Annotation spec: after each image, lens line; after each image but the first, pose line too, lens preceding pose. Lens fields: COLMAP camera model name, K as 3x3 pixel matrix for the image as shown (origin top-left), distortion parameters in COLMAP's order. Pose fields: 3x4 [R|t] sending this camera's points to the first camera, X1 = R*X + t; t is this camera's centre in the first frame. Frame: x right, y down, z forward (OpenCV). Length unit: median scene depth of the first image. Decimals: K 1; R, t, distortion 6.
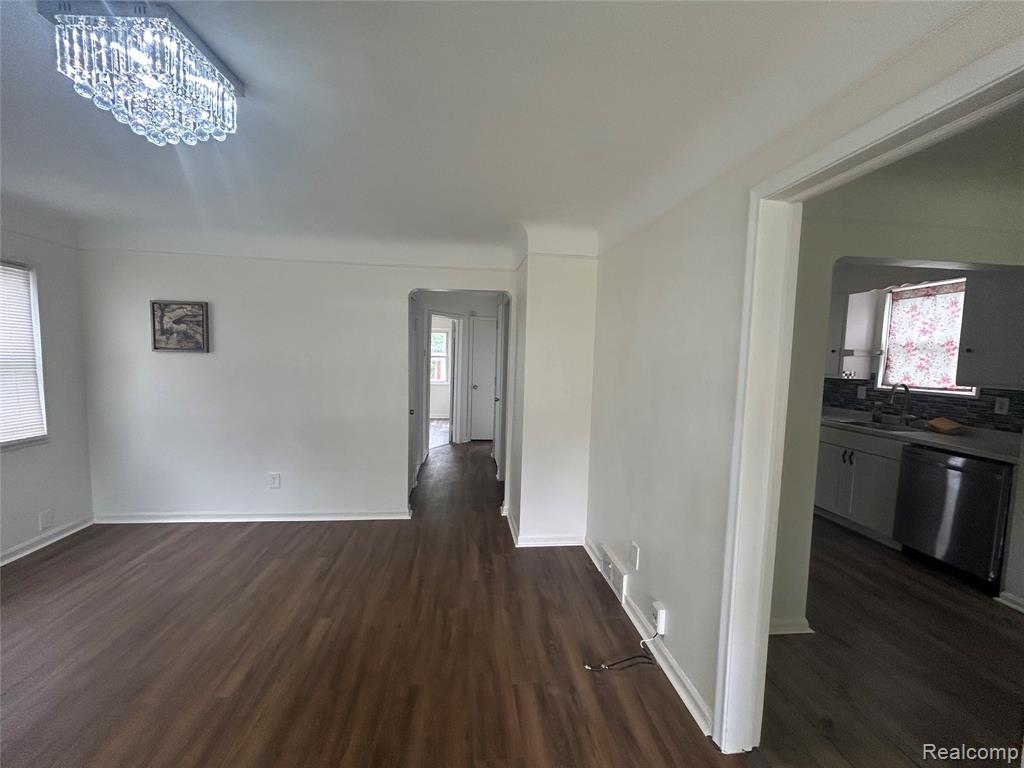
lens RADIAL K [[412.9, 0, 508.3], [0, 412.9, 382.9], [0, 0, 1]] dist [0.001116, 0.000090]
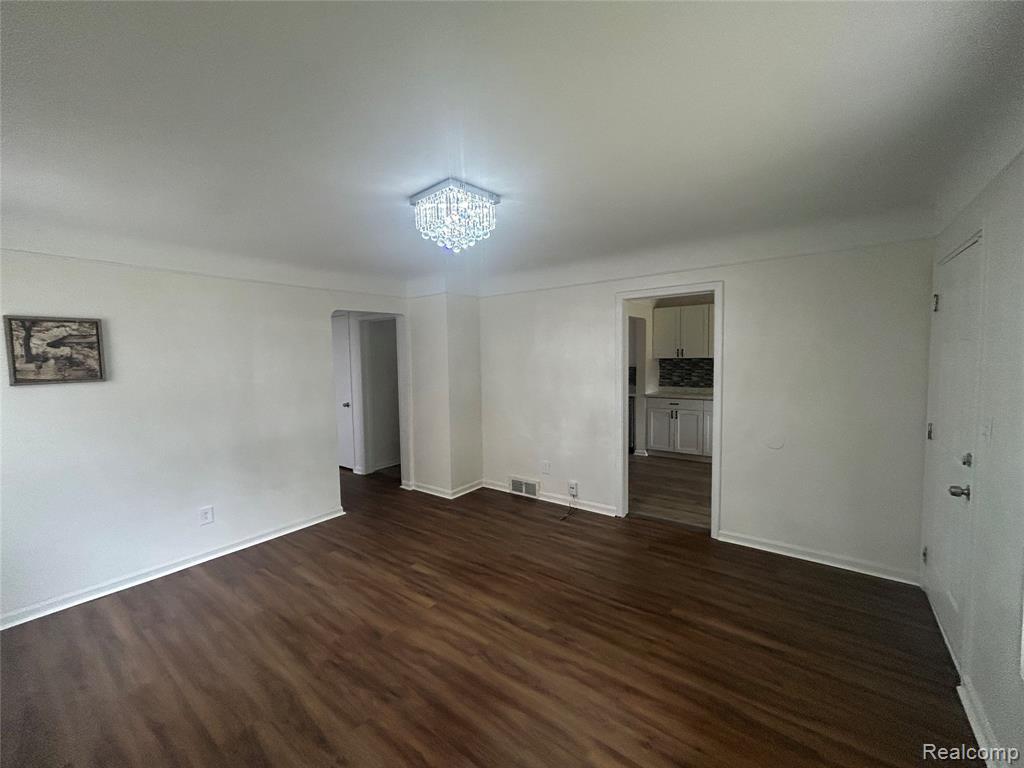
lens RADIAL K [[412.9, 0, 508.3], [0, 412.9, 382.9], [0, 0, 1]] dist [0.001116, 0.000090]
pose [[0.692711, -0.088236, 0.715798, -0.795264], [0.088091, 0.995408, 0.037454, -0.032810], [-0.715815, 0.037111, 0.697303, -0.132381]]
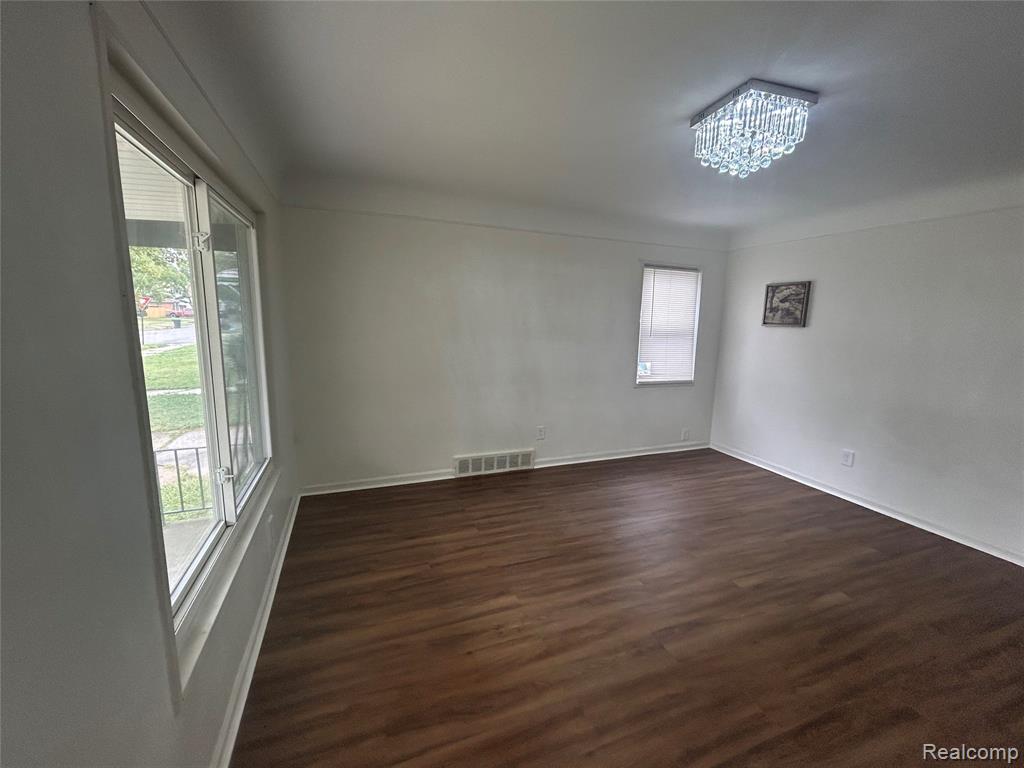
lens RADIAL K [[413.3, 0, 509.9], [0, 413.3, 381.9], [0, 0, 1]] dist [0.000503, 0.000479]
pose [[0.249546, 0.132522, -0.959252, 0.169289], [-0.082381, 0.989906, 0.115325, 0.009767], [0.964852, 0.050245, 0.257945, -0.044509]]
